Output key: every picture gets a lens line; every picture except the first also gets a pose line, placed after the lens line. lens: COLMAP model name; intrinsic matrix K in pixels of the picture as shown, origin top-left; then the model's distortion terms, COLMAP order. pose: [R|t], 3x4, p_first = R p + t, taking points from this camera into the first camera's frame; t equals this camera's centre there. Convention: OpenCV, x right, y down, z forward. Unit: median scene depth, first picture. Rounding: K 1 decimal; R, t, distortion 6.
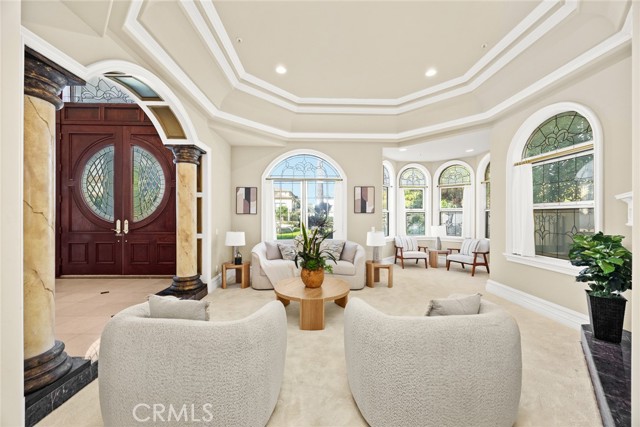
lens RADIAL K [[245.7, 0, 319.2], [0, 245.7, 216.2], [0, 0, 1]] dist [-0.002829, -0.000090]
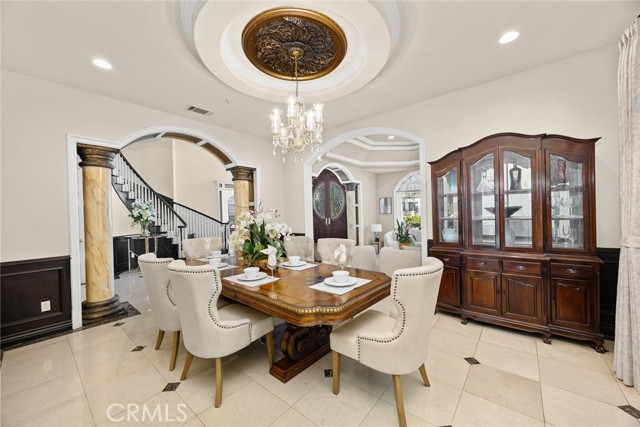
lens RADIAL K [[245.7, 0, 319.3], [0, 245.7, 215.1], [0, 0, 1]] dist [-0.002829, -0.000090]
pose [[0.751007, -0.016806, -0.660080, 0.599908], [0.025170, 0.999678, 0.003184, -0.020297], [0.659814, -0.019005, 0.751189, -0.708443]]
